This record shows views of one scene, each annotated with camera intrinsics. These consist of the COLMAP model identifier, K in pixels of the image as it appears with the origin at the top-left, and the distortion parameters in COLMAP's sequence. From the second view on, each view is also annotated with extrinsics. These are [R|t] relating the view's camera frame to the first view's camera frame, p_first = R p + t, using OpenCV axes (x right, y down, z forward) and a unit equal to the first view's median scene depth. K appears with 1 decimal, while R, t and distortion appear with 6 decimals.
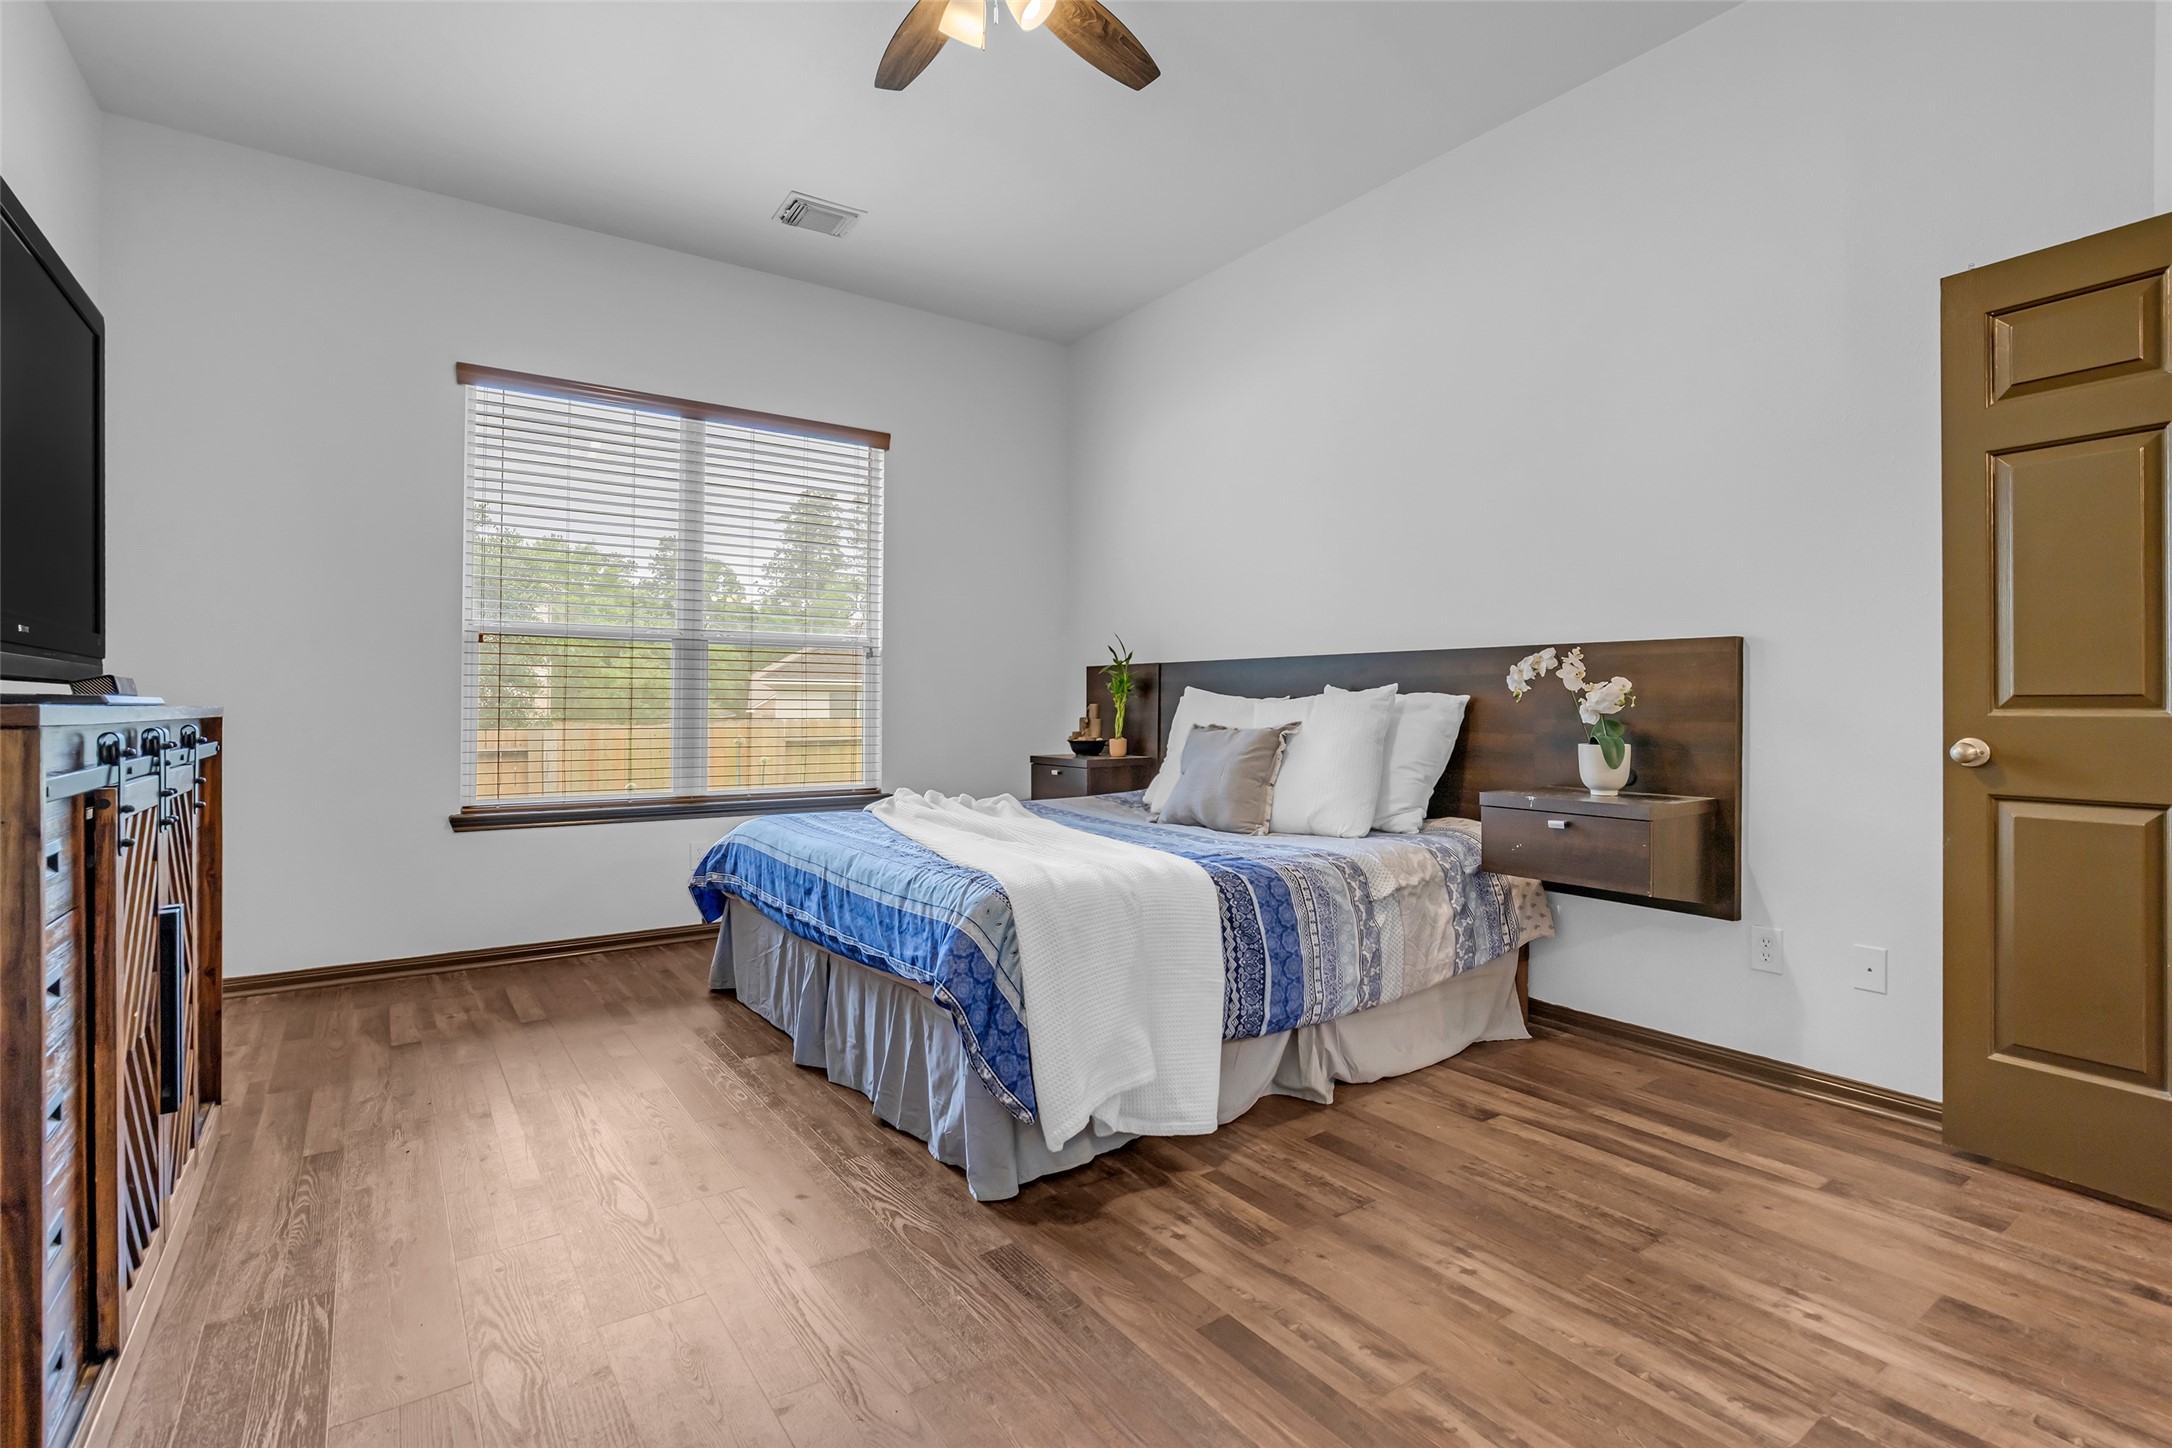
lens RADIAL K [[1002.2, 0, 1081.7], [0, 1002.2, 728.3], [0, 0, 1]] dist [-0.019664, 0.006953]
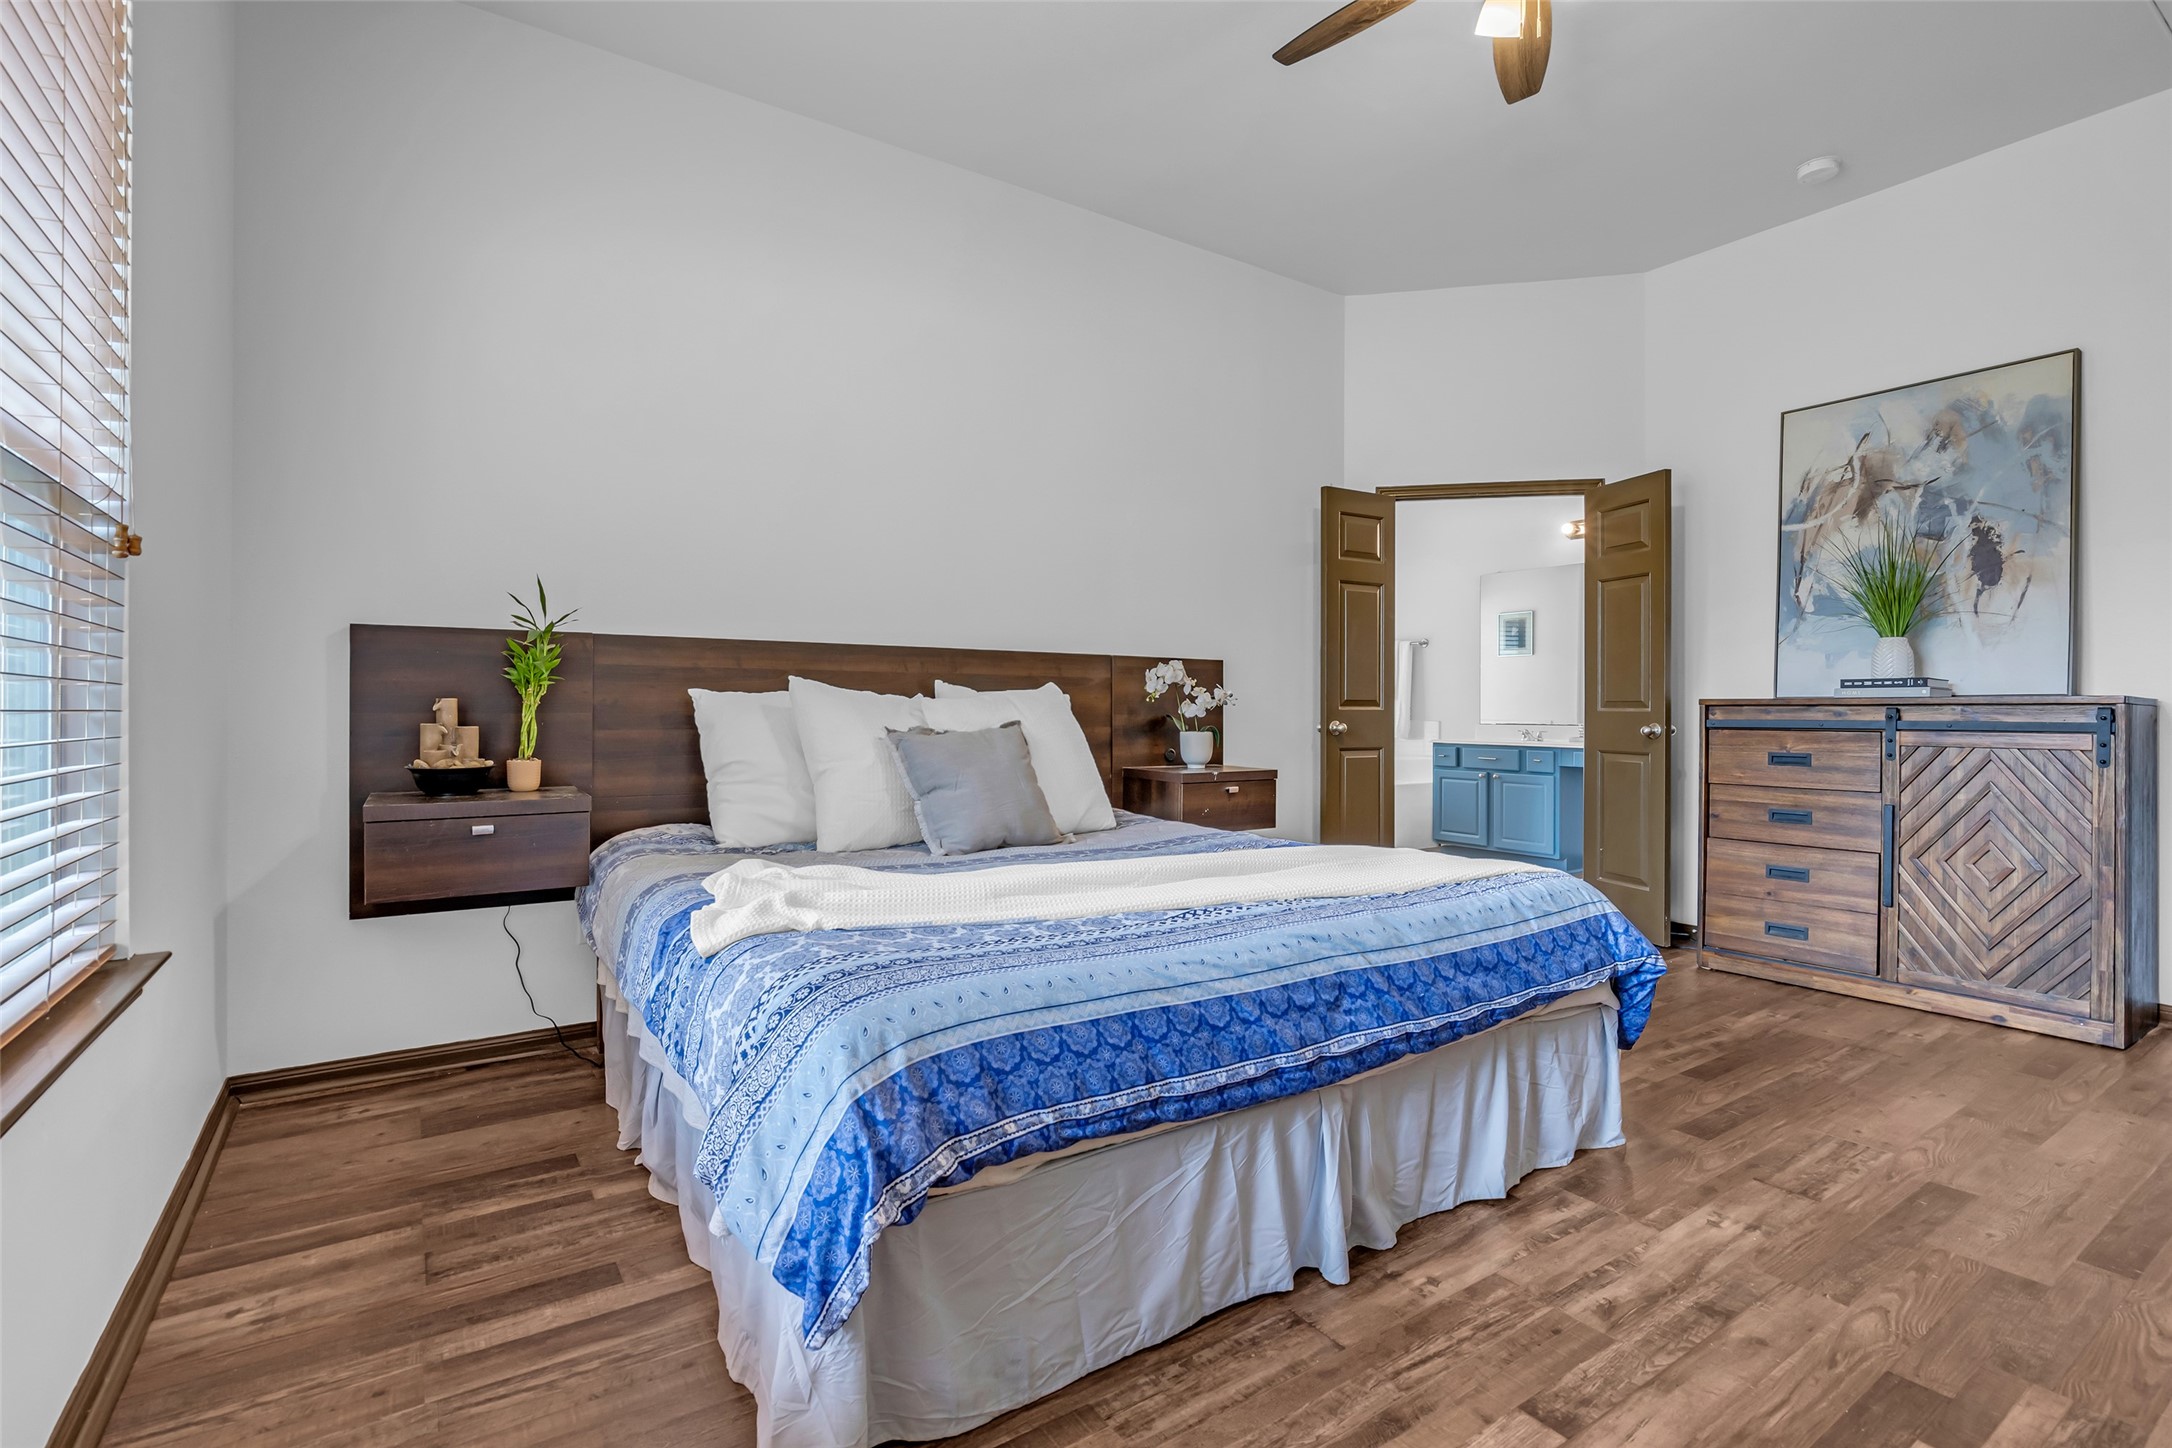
lens RADIAL K [[1002.2, 0, 1081.7], [0, 1002.2, 728.3], [0, 0, 1]] dist [-0.019664, 0.006953]
pose [[0.018357, -0.018697, 0.999657, -0.823103], [0.022161, 0.999587, 0.018289, -0.017383], [-0.999586, 0.021817, 0.018763, 1.066323]]
